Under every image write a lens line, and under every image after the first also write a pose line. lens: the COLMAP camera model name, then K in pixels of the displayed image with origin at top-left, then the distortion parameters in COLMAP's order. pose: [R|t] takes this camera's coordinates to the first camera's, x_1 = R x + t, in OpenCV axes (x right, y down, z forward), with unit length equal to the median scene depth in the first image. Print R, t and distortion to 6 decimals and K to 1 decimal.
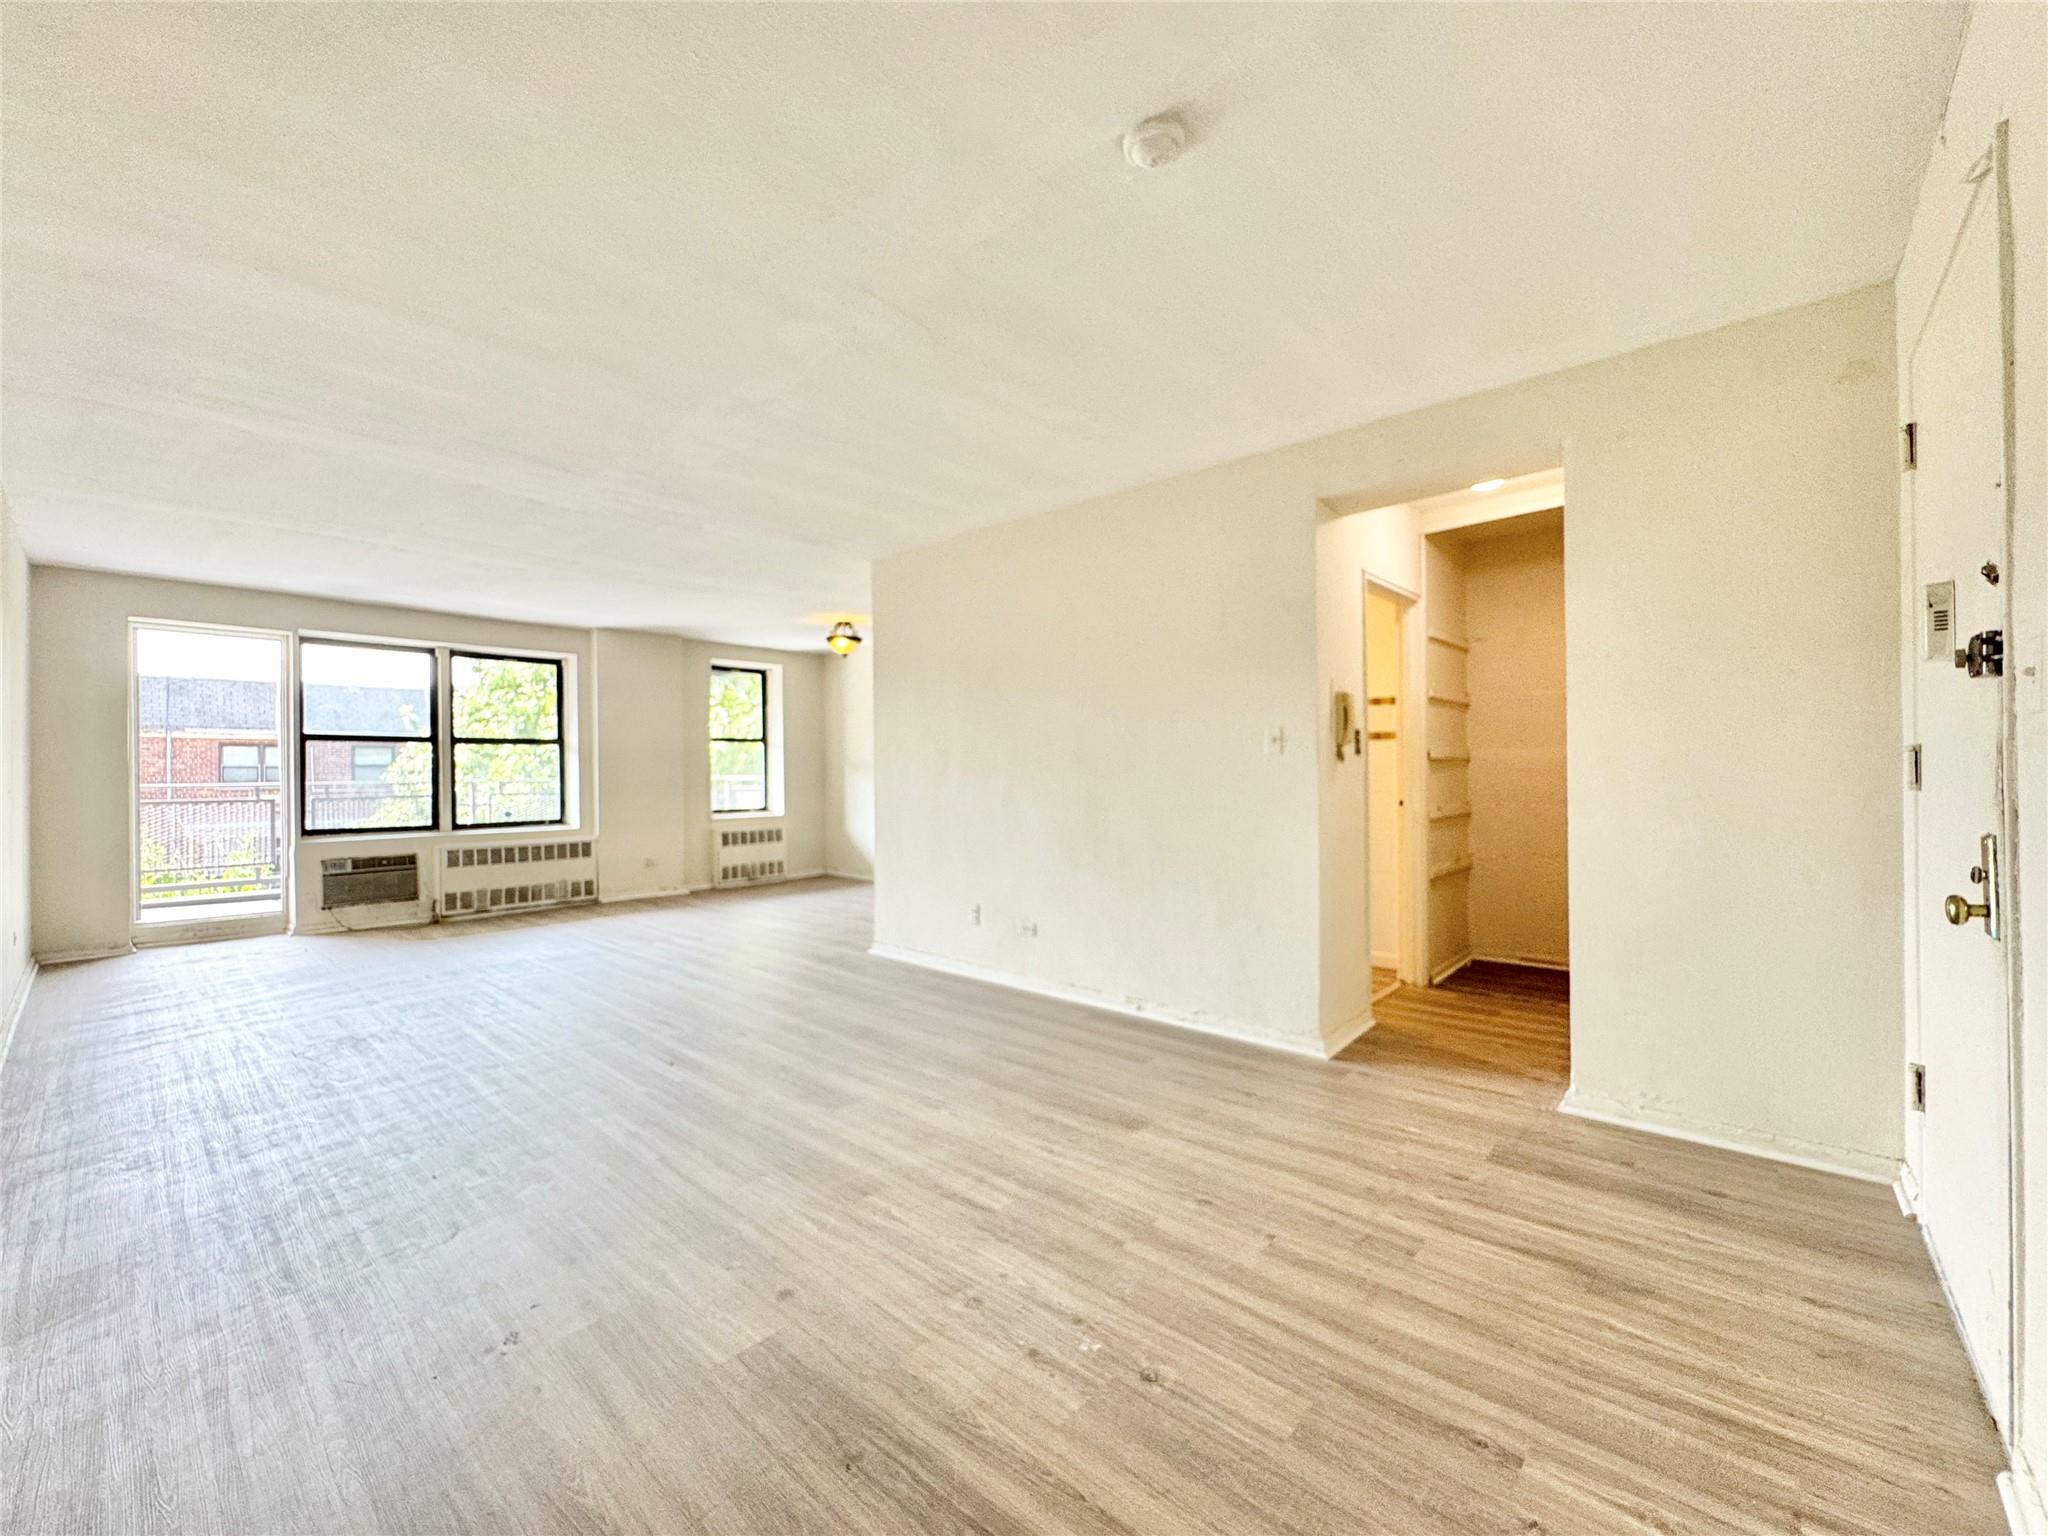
lens RADIAL K [[821.3, 0, 1027.5], [0, 821.3, 776.1], [0, 0, 1]] dist [-0.001984, -0.000825]
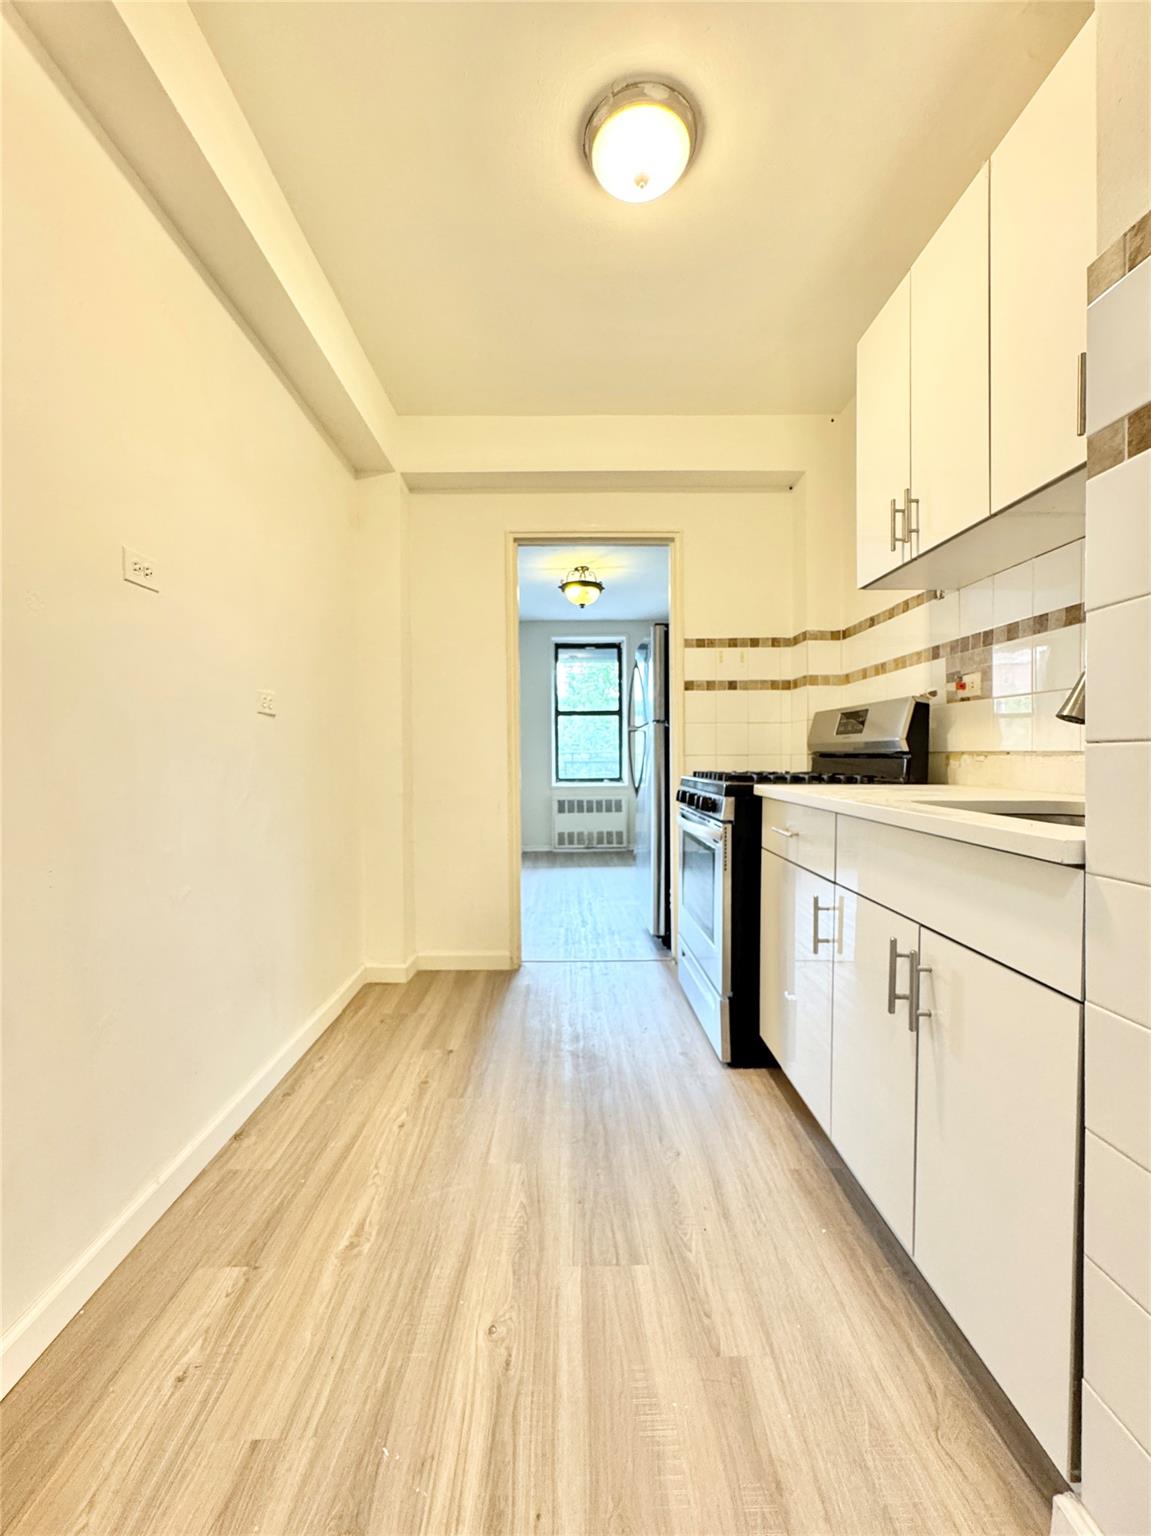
lens RADIAL K [[616.0, 0, 571.4], [0, 616.0, 761.9], [0, 0, 1]] dist [-0.001984, -0.000825]
pose [[0.676754, 0.020875, -0.735913, 0.213448], [-0.001536, 0.999636, 0.026943, -0.001220], [0.736208, -0.017104, 0.676540, 0.464779]]
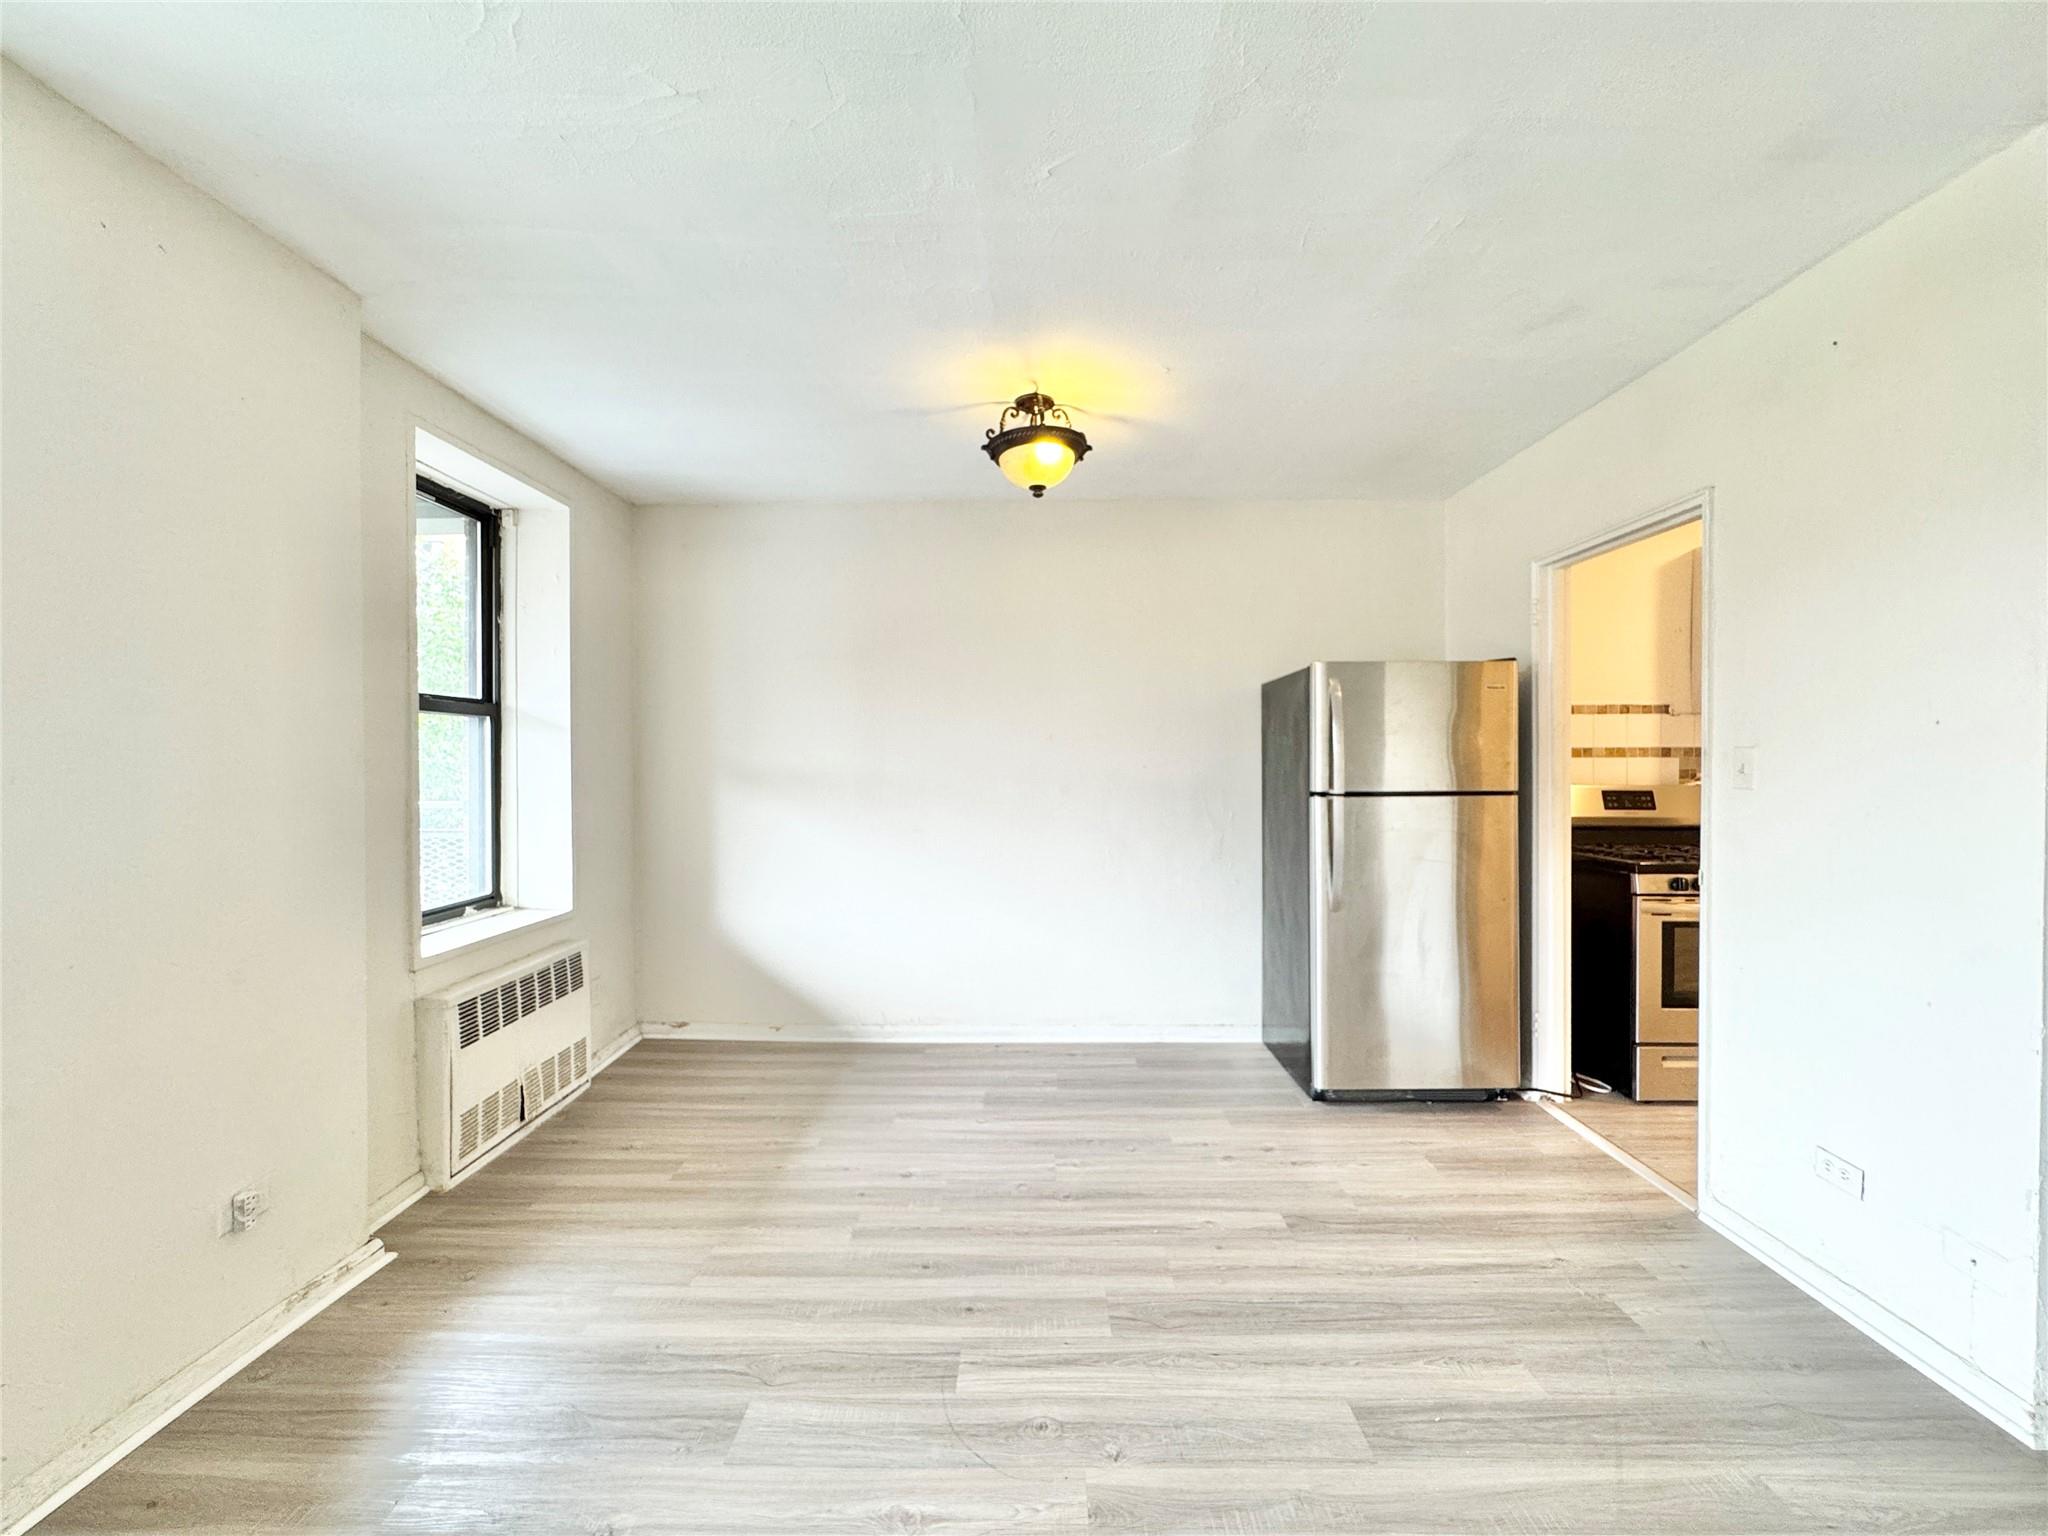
lens RADIAL K [[821.3, 0, 1019.9], [0, 821.3, 775.1], [0, 0, 1]] dist [-0.001984, -0.000825]
pose [[0.757432, 0.009024, 0.652851, -0.402385], [-0.018853, 0.999790, 0.008054, -0.021155], [-0.652641, -0.018409, 0.757443, 0.616542]]
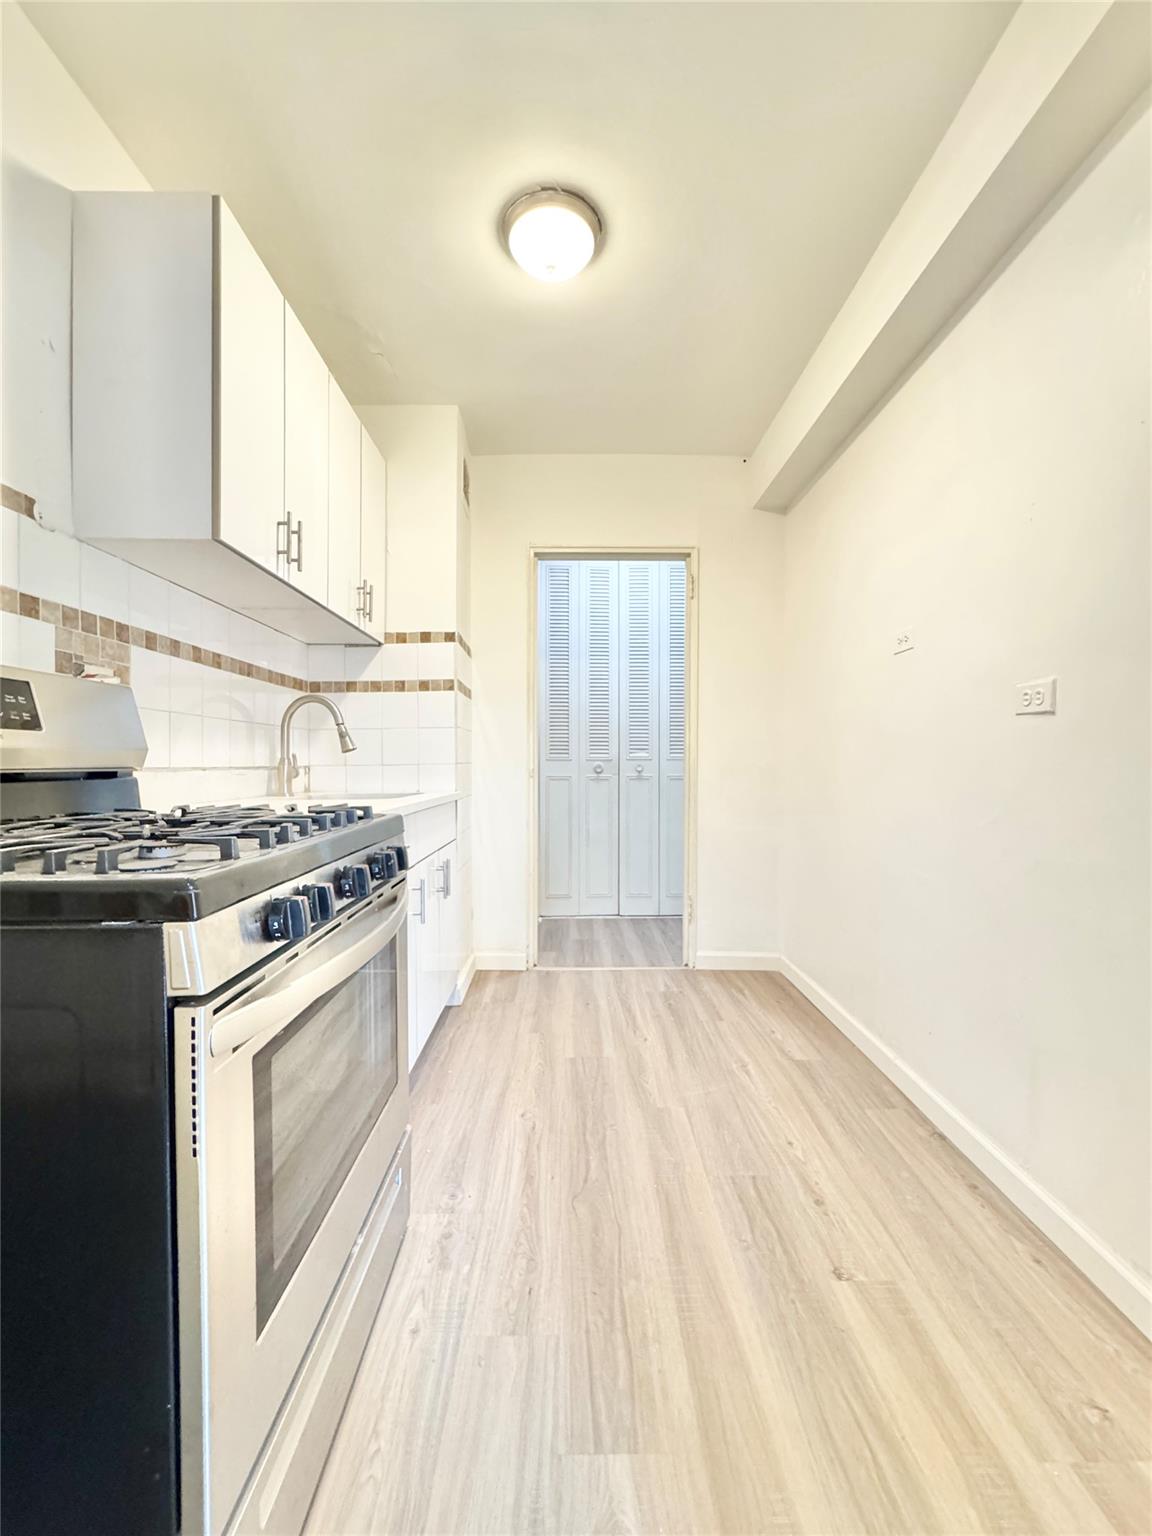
lens RADIAL K [[616.0, 0, 575.6], [0, 616.0, 764.9], [0, 0, 1]] dist [-0.001984, -0.000825]
pose [[-0.673653, 0.013083, 0.738932, -0.051317], [0.006706, 0.999910, -0.011590, 0.002606], [-0.739017, -0.002852, -0.673681, 0.723664]]
